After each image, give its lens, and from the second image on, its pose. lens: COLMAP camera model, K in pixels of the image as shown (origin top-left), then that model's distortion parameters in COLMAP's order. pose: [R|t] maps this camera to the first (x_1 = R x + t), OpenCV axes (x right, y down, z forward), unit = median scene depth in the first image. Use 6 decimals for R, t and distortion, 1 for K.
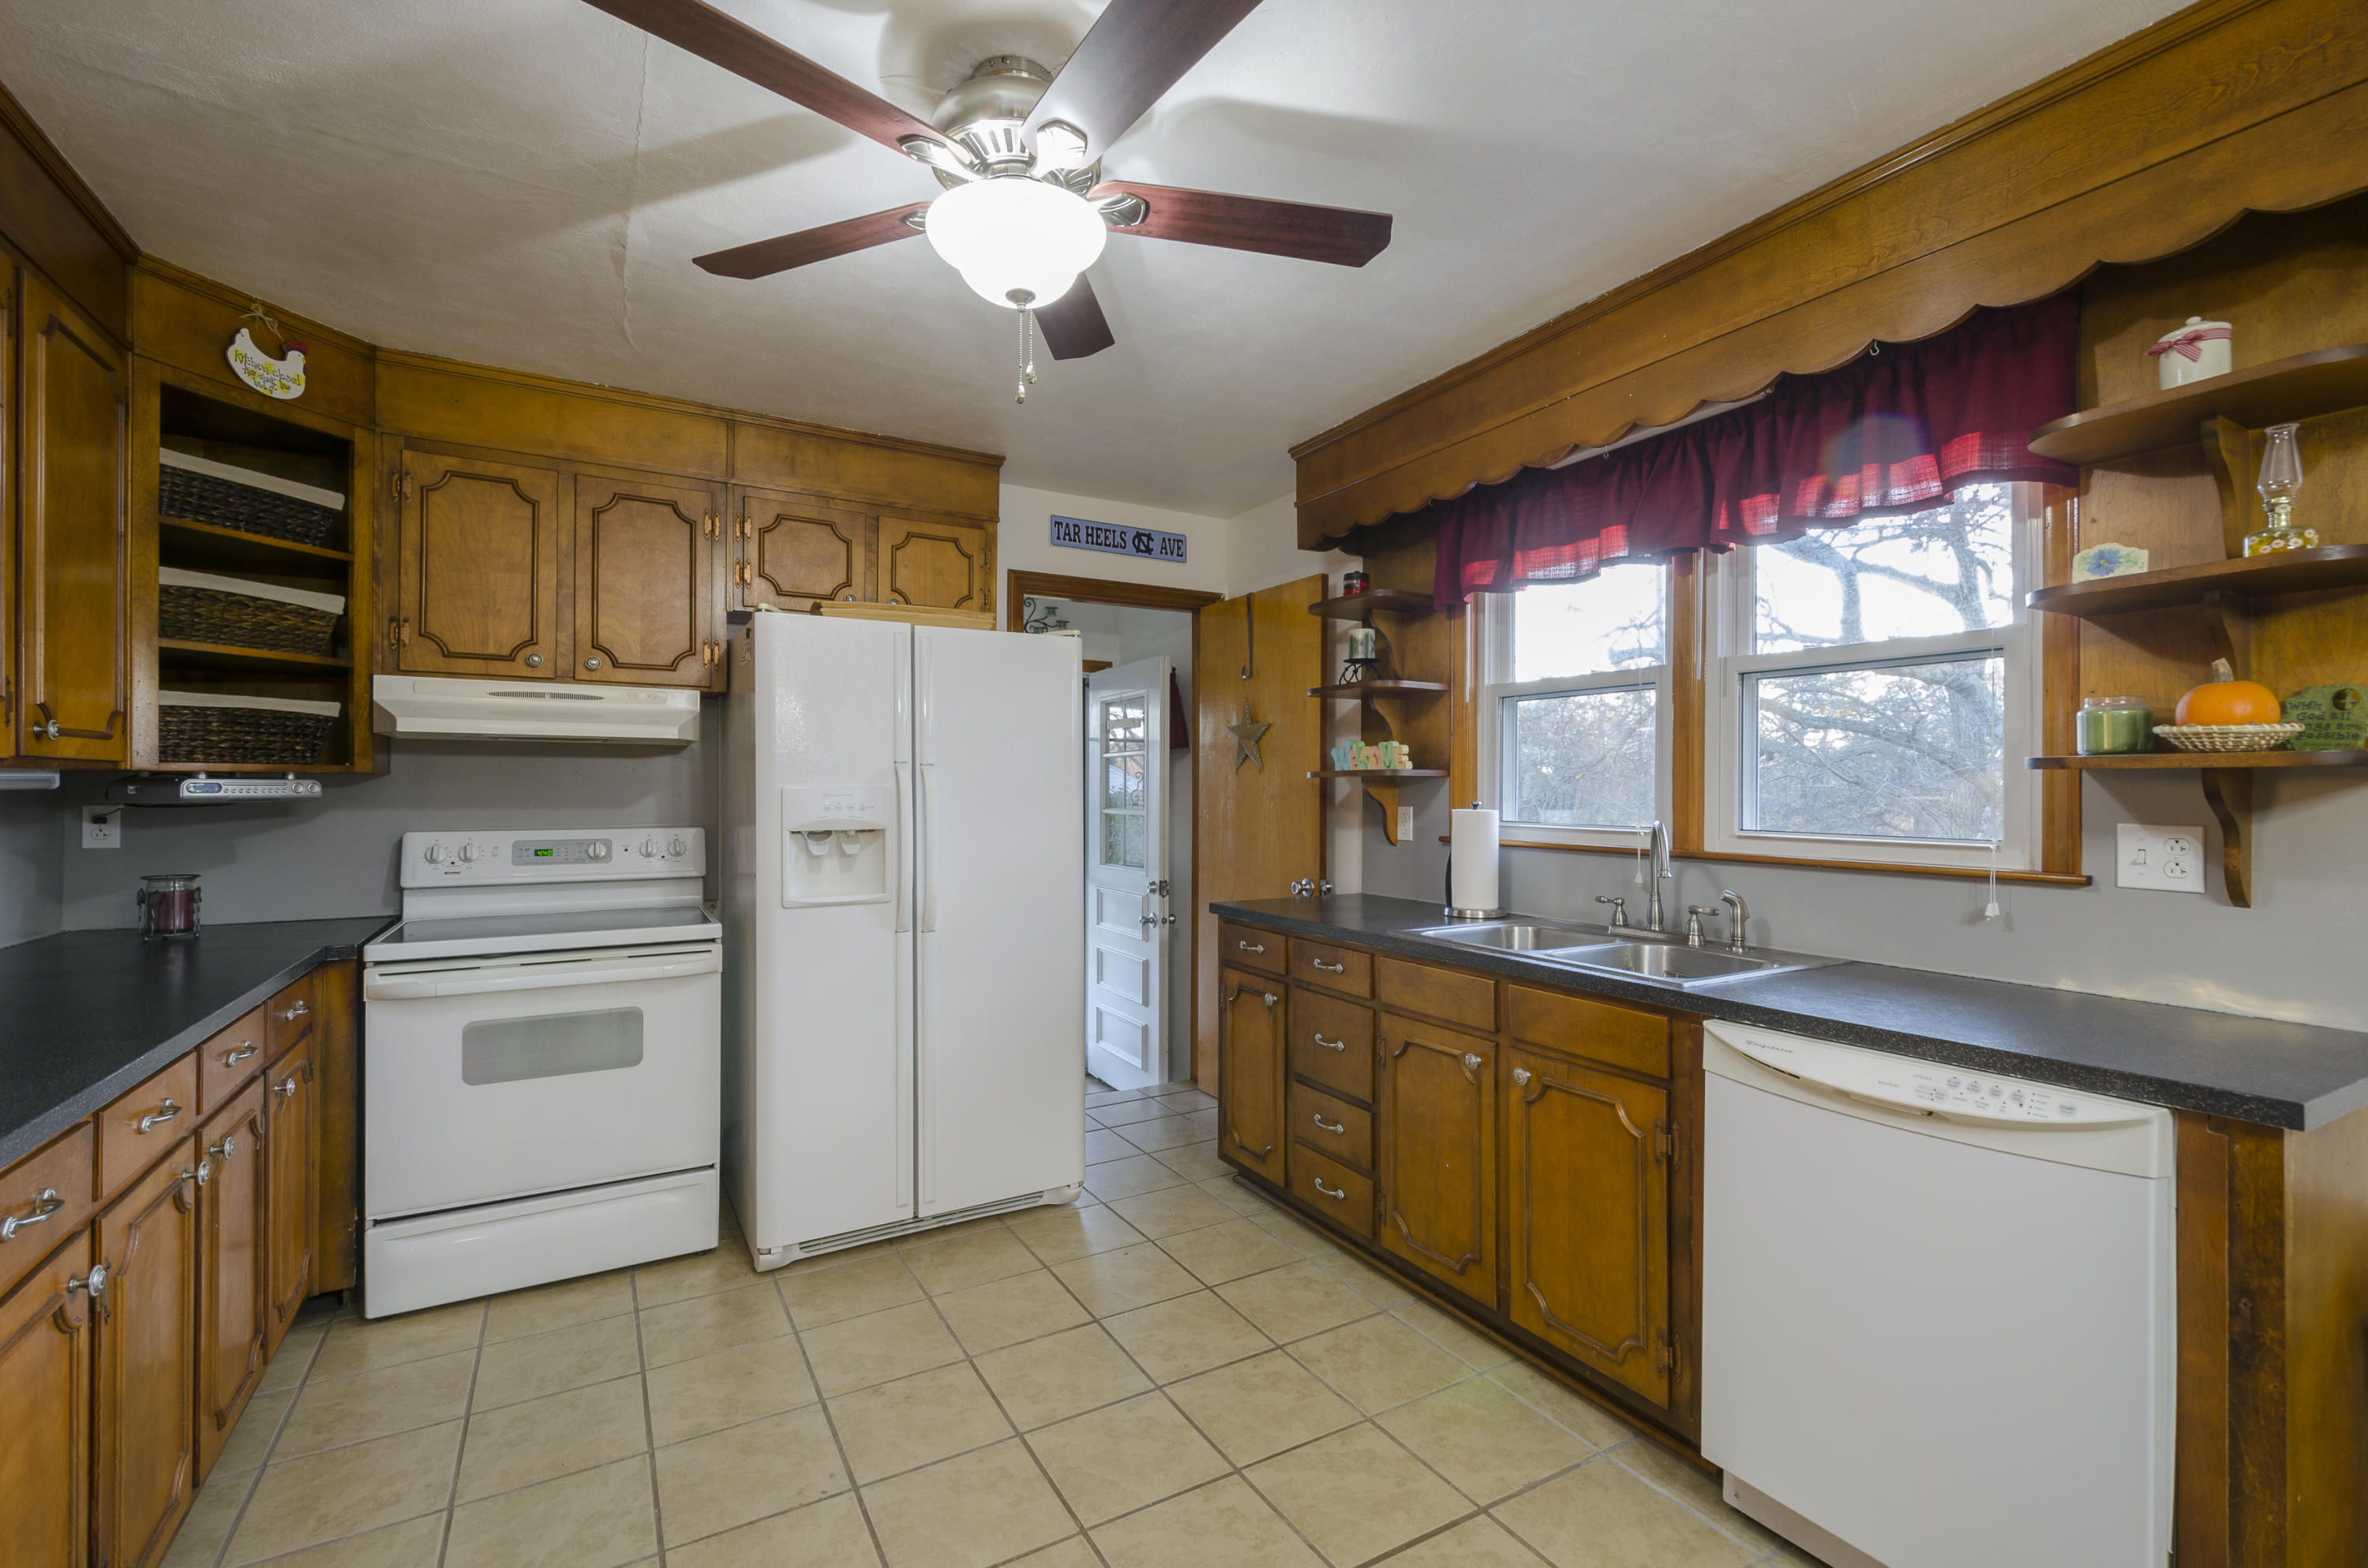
lens RADIAL K [[1025.8, 0, 1194.5], [0, 1025.8, 791.9], [0, 0, 1]] dist [0.017426, -0.008017]
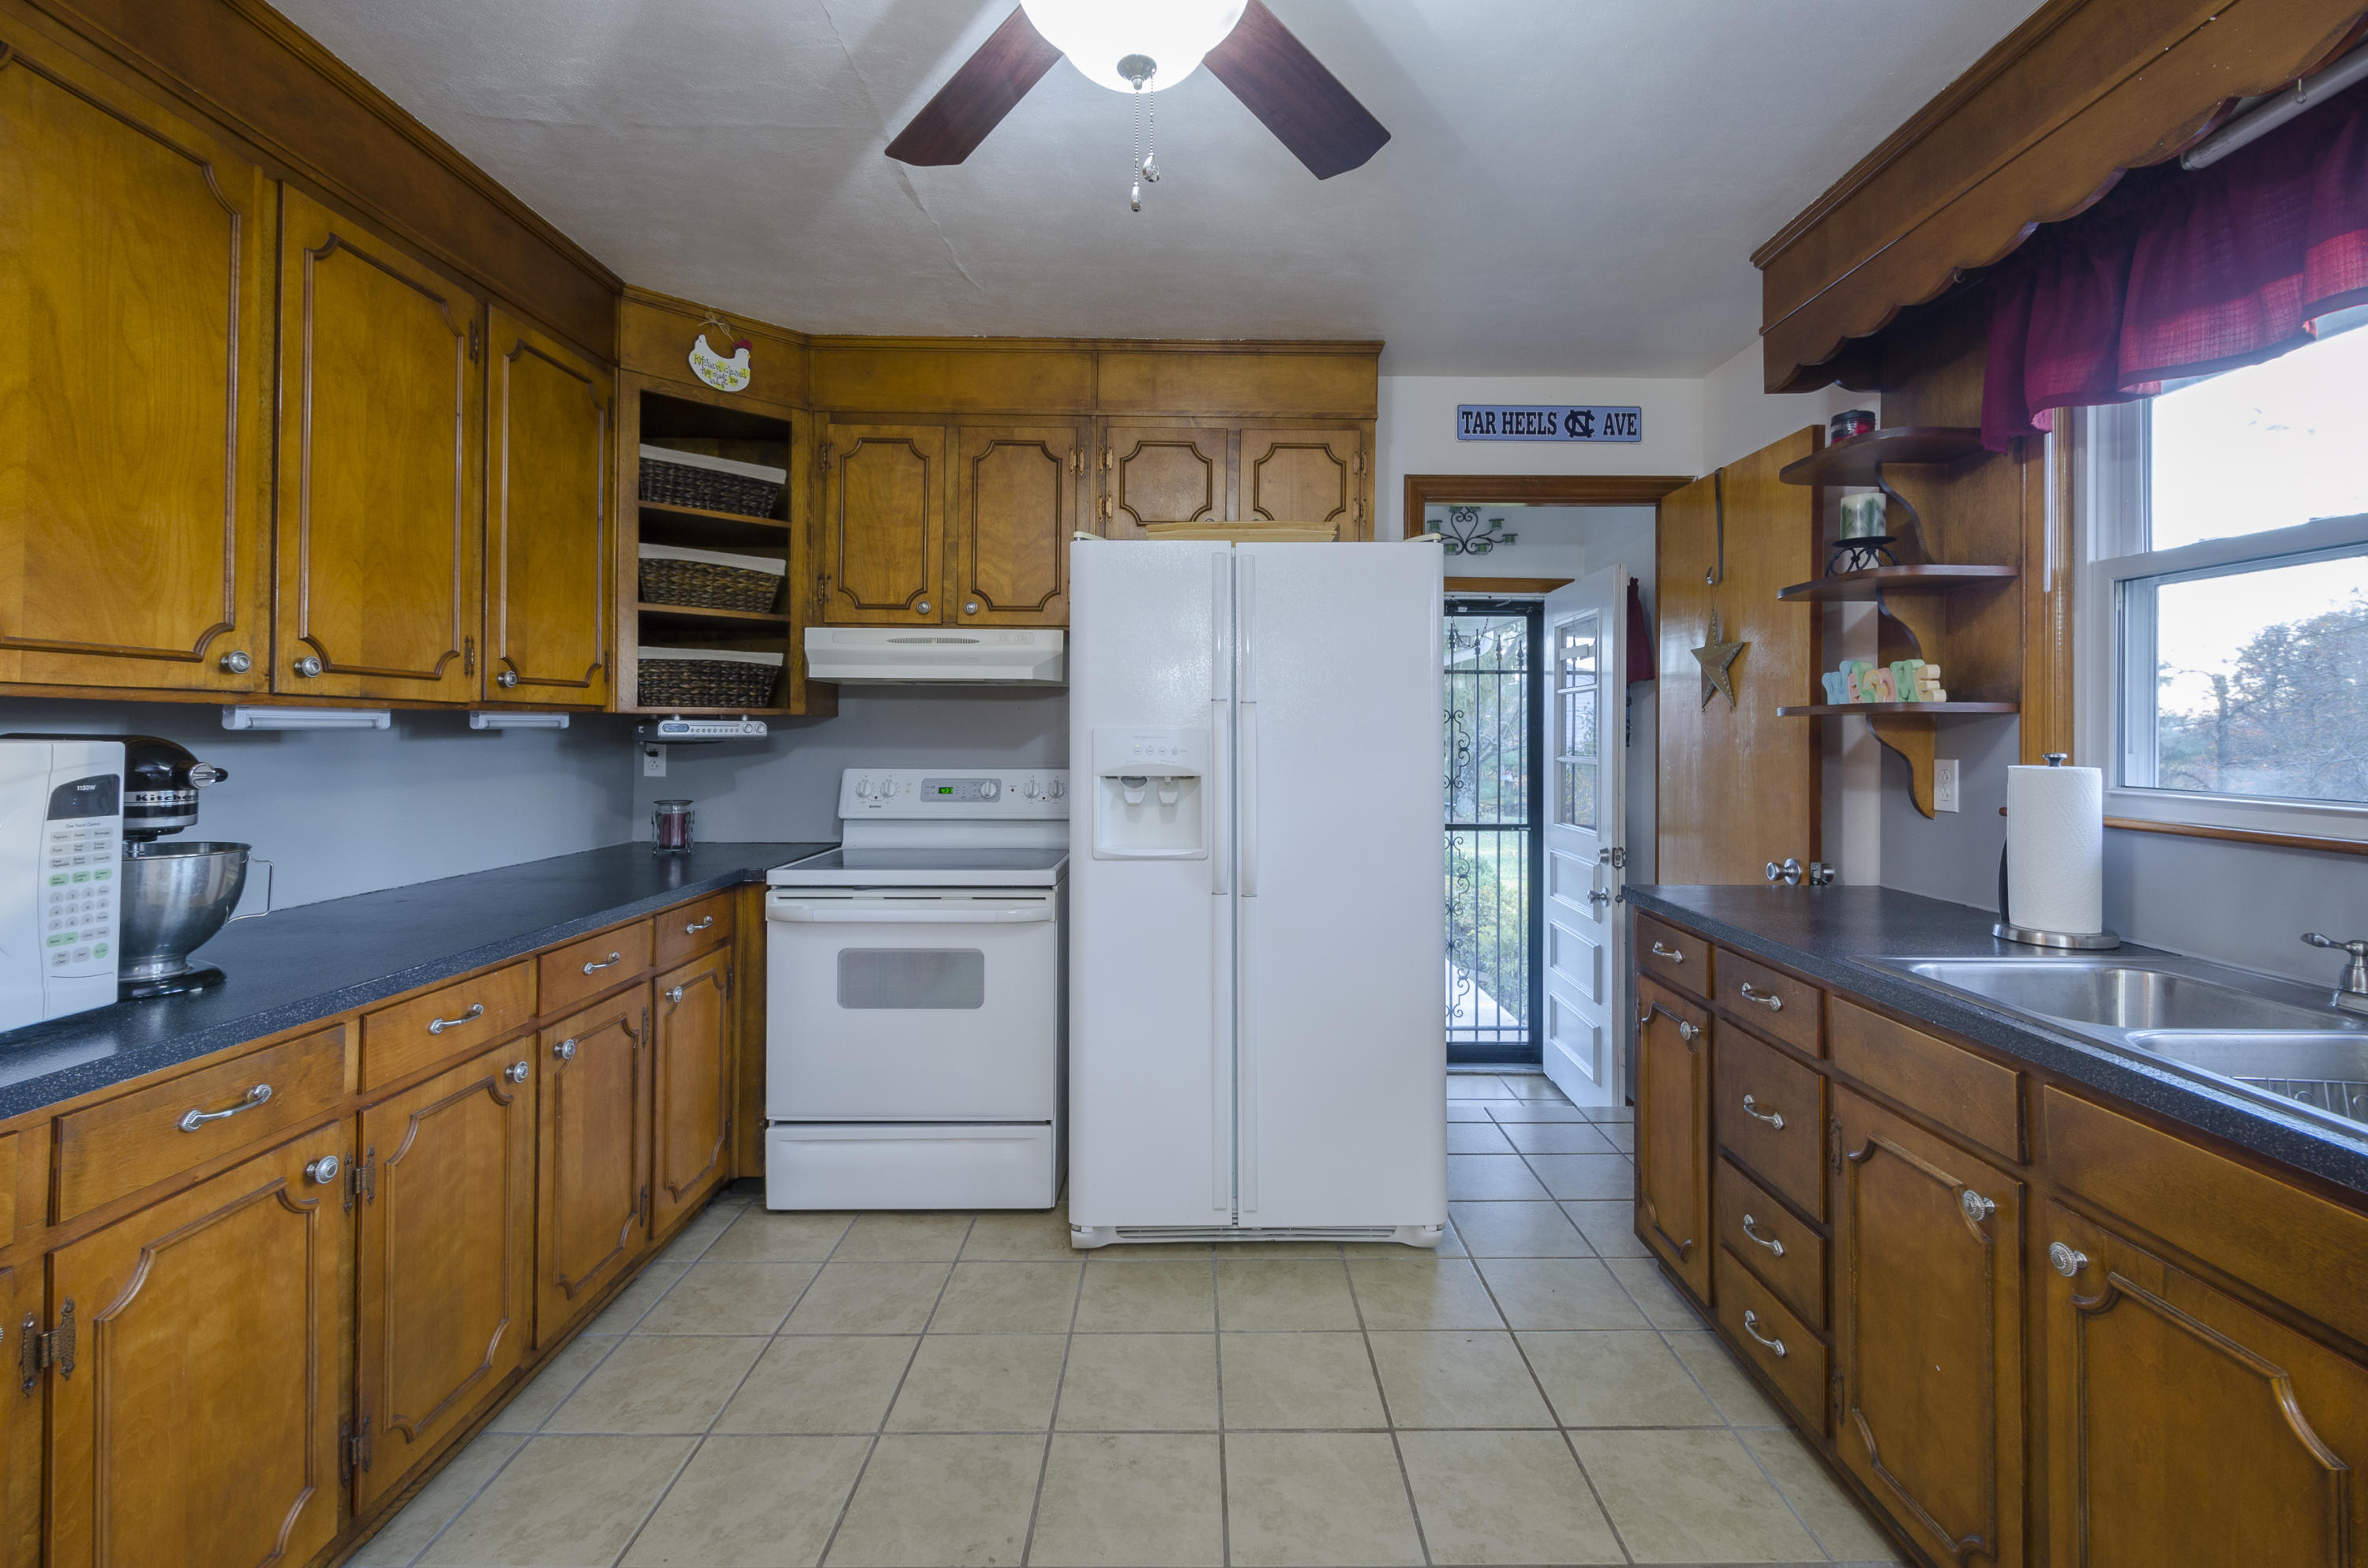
lens RADIAL K [[1055.4, 0, 1209.1], [0, 1055.4, 723.6], [0, 0, 1]] dist [0.014504, -0.005459]
pose [[0.872047, -0.001129, -0.489421, 0.149348], [-0.004718, 0.999931, -0.010712, 0.001043], [0.489399, 0.011651, 0.871982, 0.213915]]
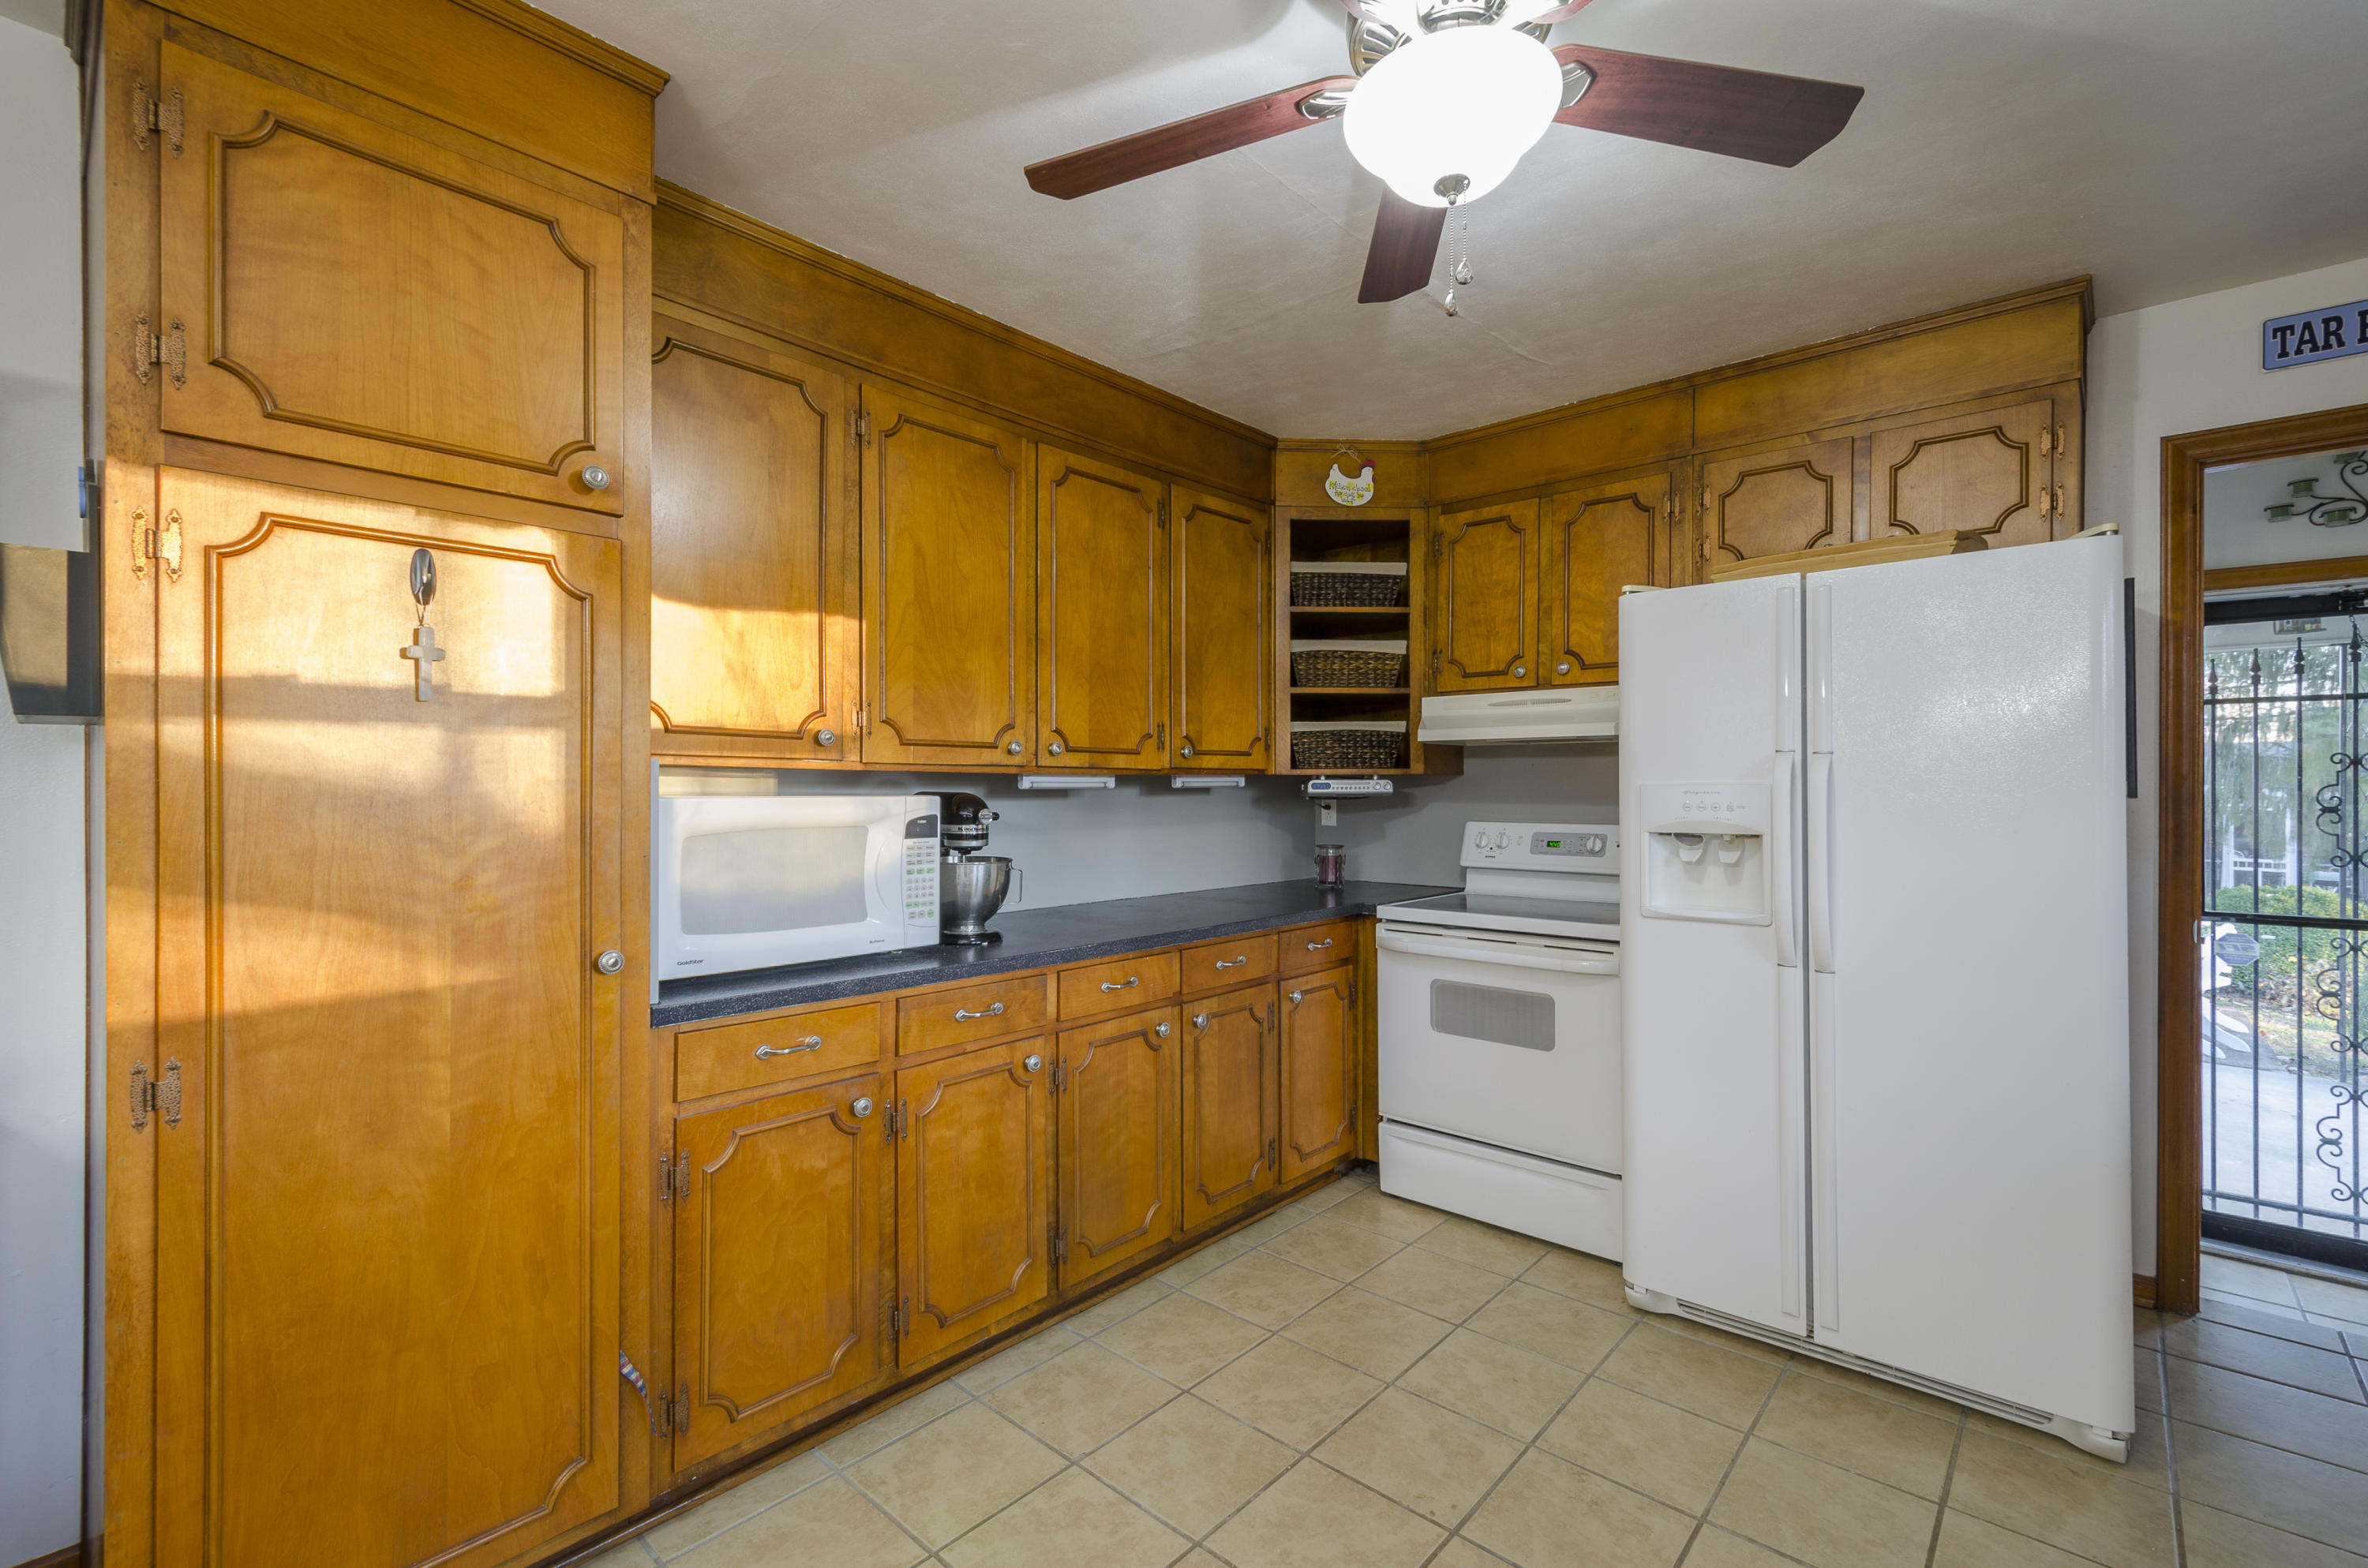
lens RADIAL K [[1025.8, 0, 1194.5], [0, 1025.8, 791.9], [0, 0, 1]] dist [0.017426, -0.008017]
pose [[0.321971, 0.002250, -0.946747, 0.322451], [-0.000790, 0.999997, 0.002108, 0.001151], [0.946749, 0.000069, 0.321972, 0.319718]]
